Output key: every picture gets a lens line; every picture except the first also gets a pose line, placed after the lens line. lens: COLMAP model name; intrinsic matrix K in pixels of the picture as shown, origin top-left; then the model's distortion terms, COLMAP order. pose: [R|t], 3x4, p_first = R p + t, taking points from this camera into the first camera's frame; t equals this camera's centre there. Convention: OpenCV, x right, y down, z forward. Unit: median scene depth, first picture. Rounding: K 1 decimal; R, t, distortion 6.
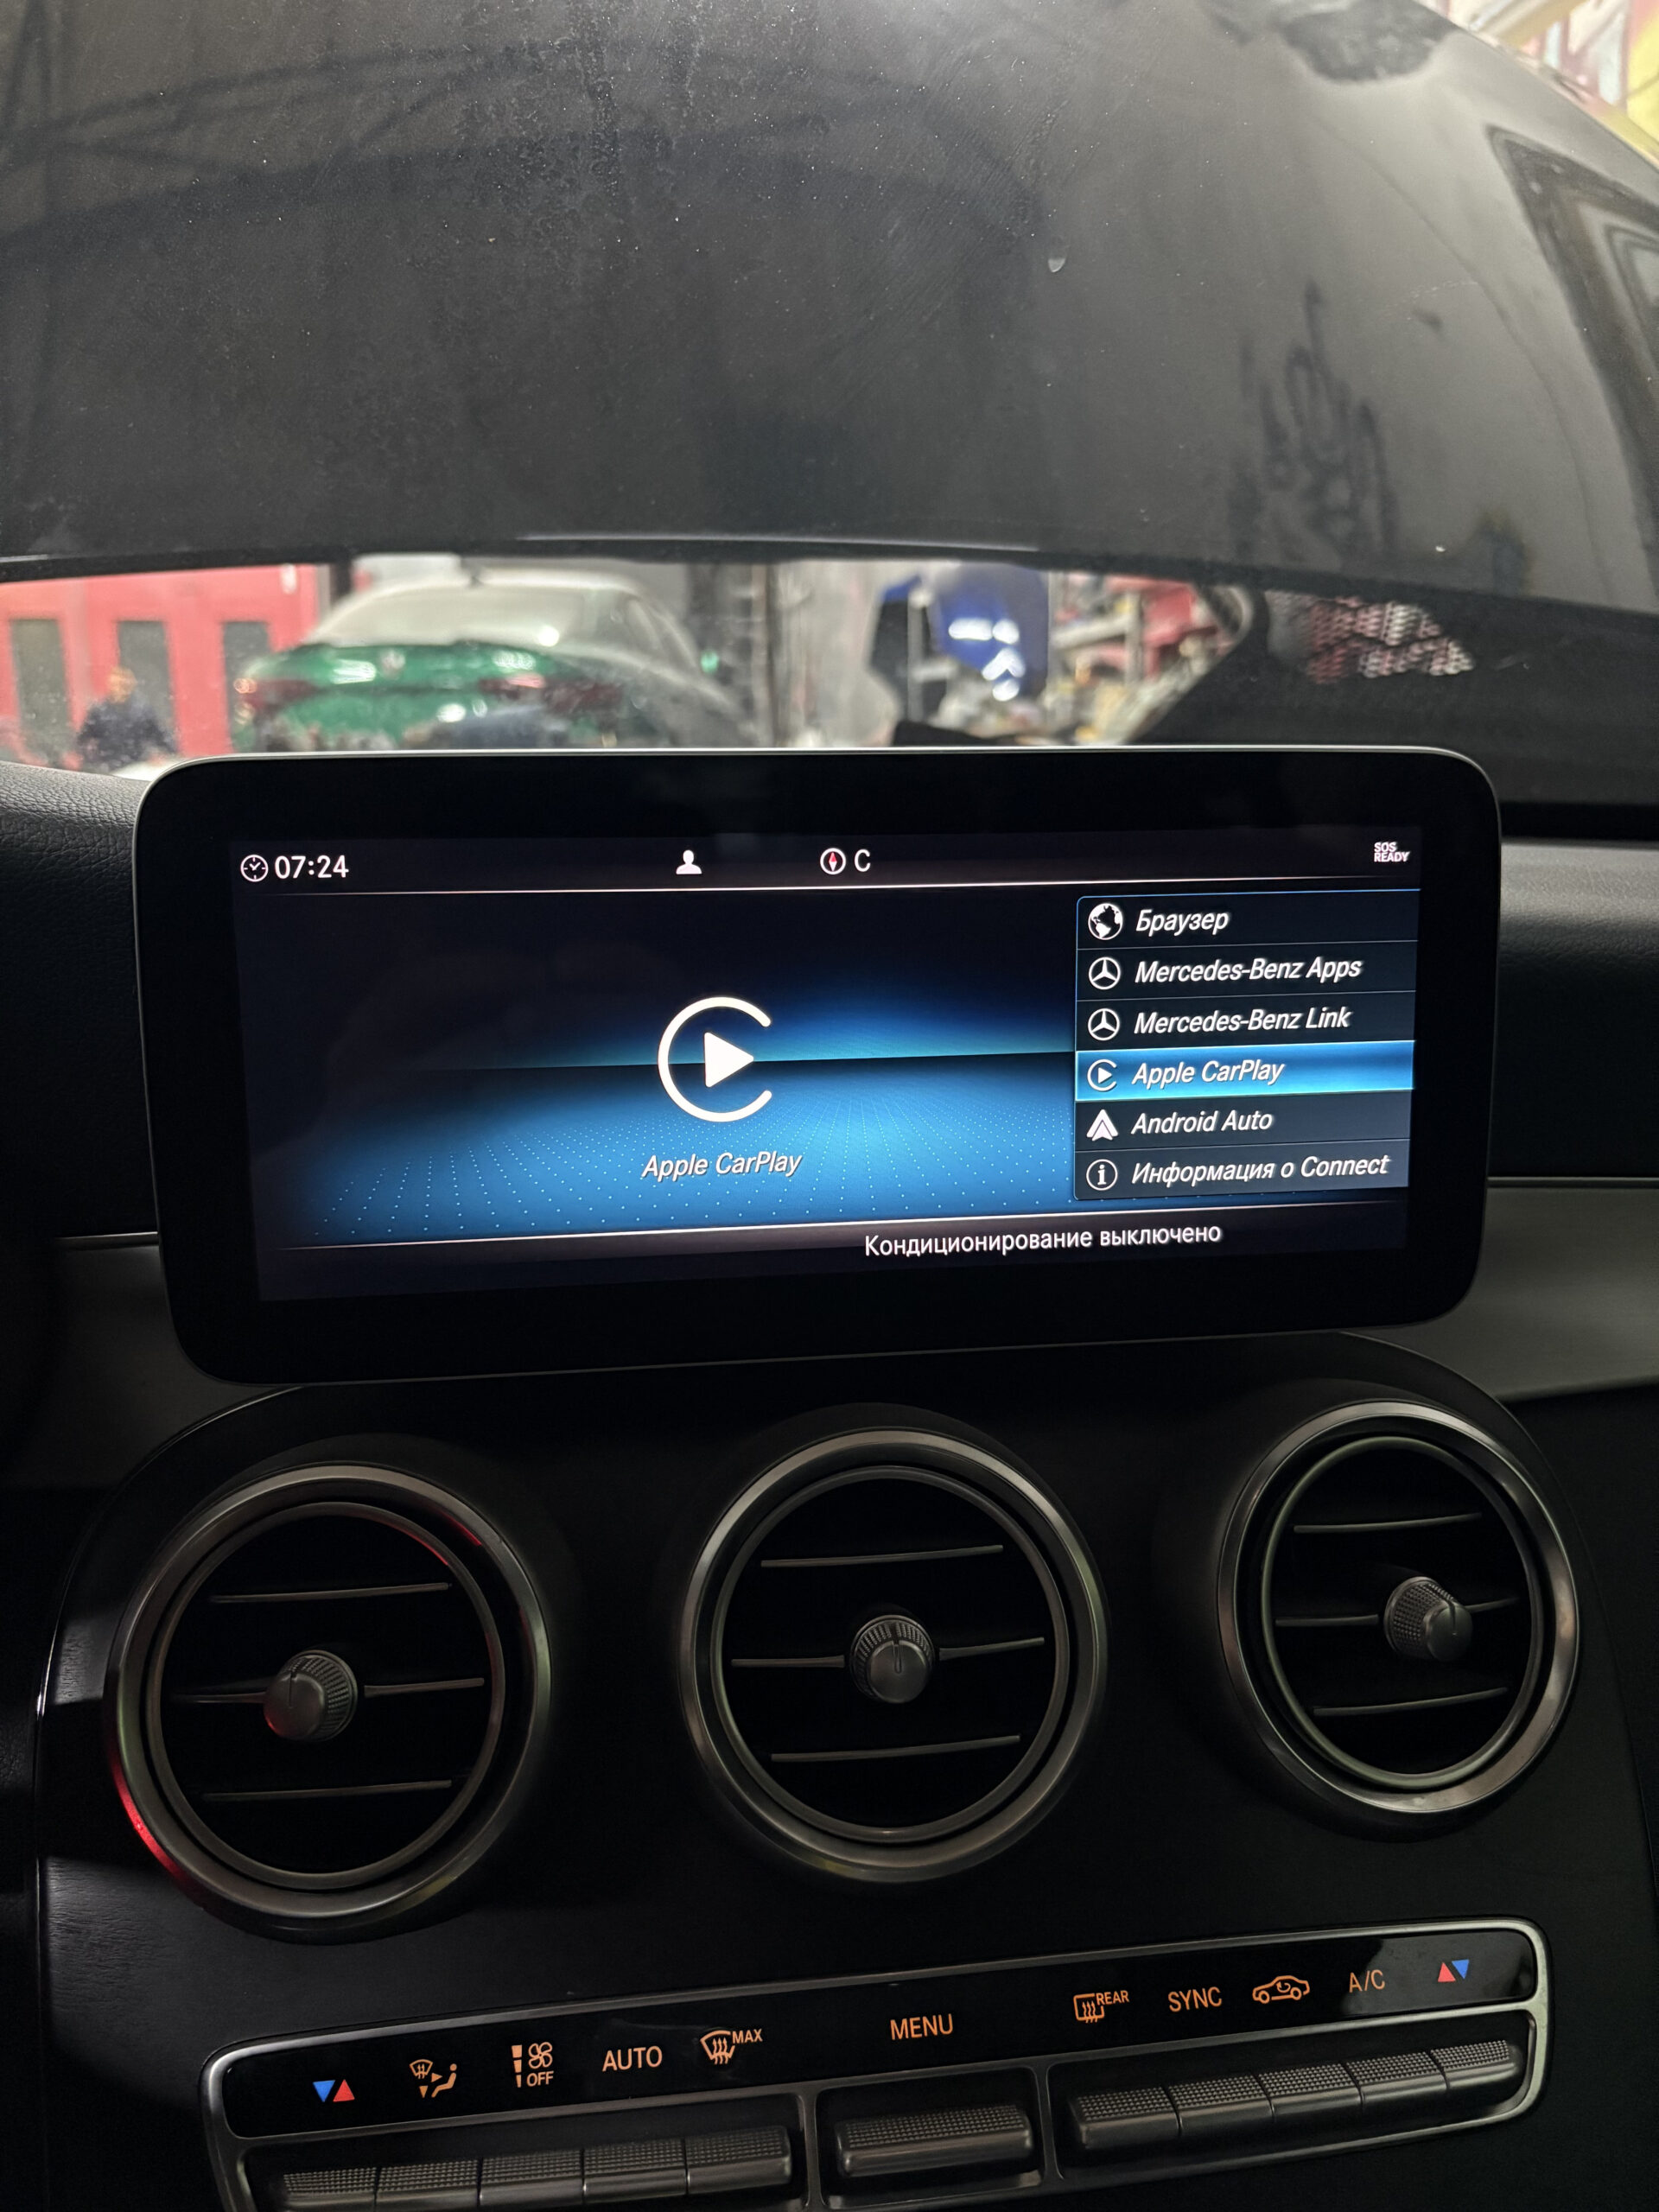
lens RADIAL K [[1676.6, 0, 829.8], [0, 1676.6, 1108.0], [0, 0, 1]] dist [0.002442, 0.001680]
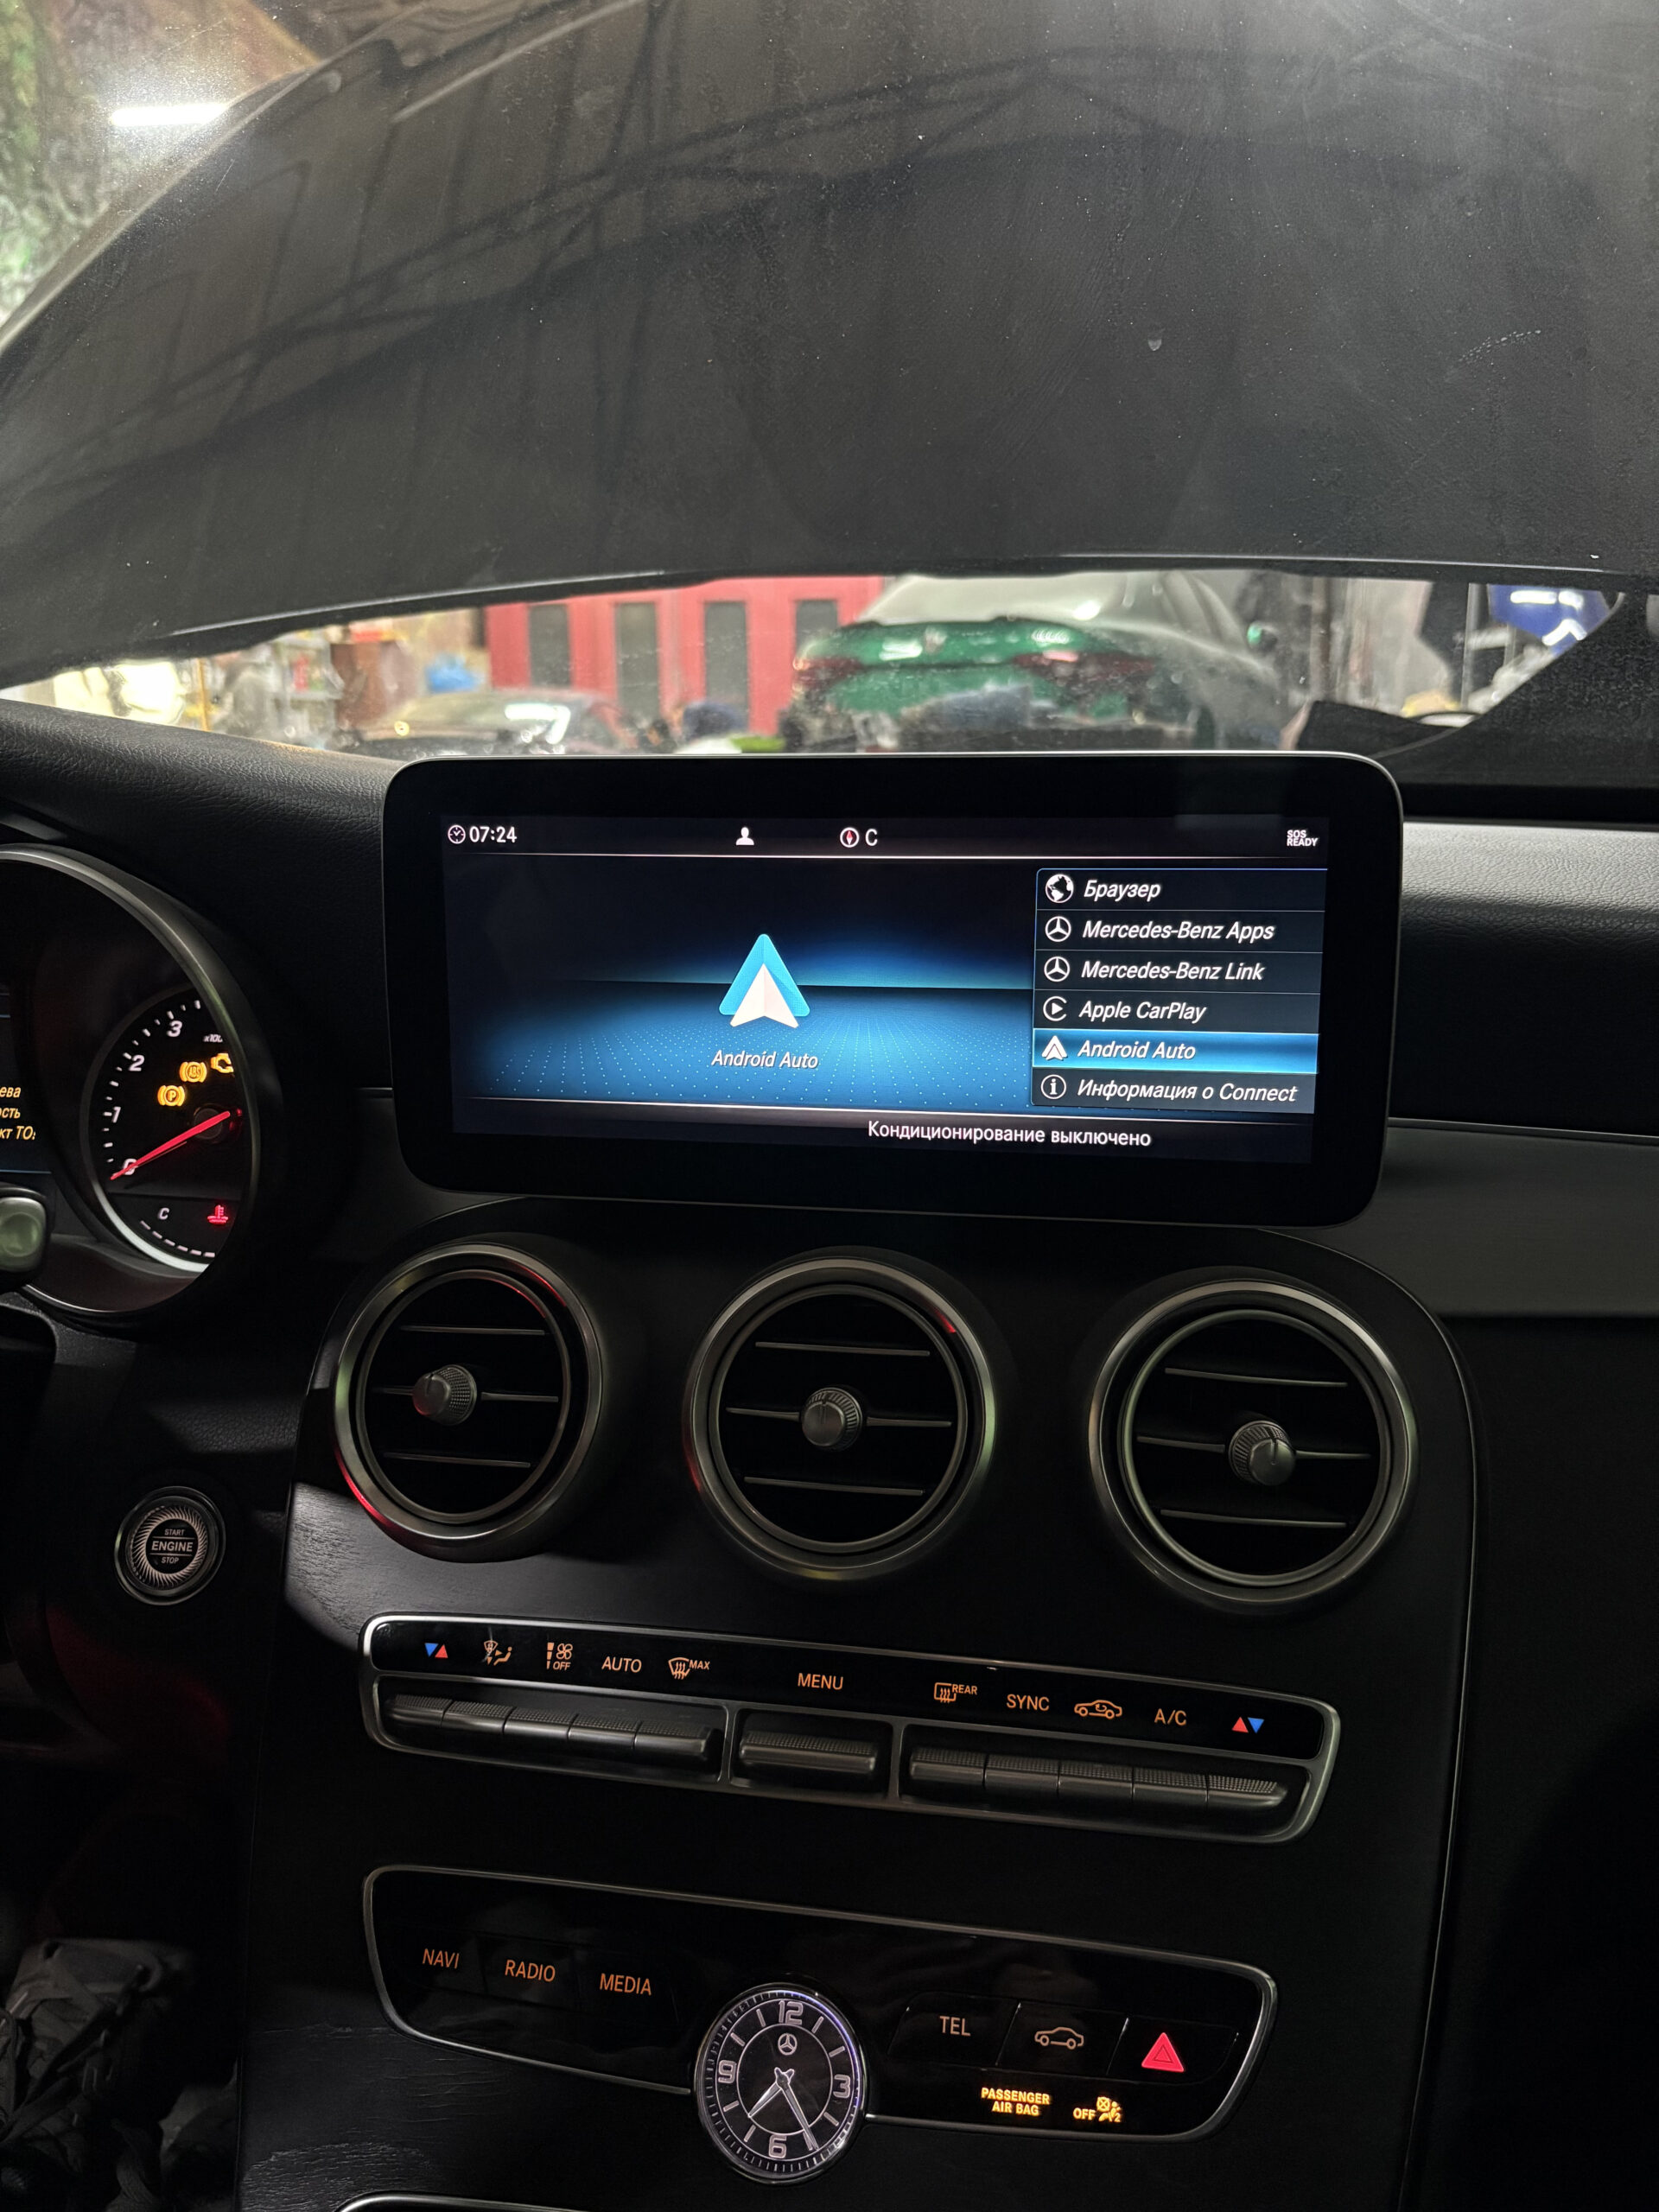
lens RADIAL K [[1676.6, 0, 829.4], [0, 1676.6, 1105.4], [0, 0, 1]] dist [0.002442, 0.001680]
pose [[0.951976, 0.066053, -0.298963, 0.392196], [-0.062051, 0.997811, 0.022870, 0.036495], [0.299820, -0.003221, 0.953990, -0.279728]]
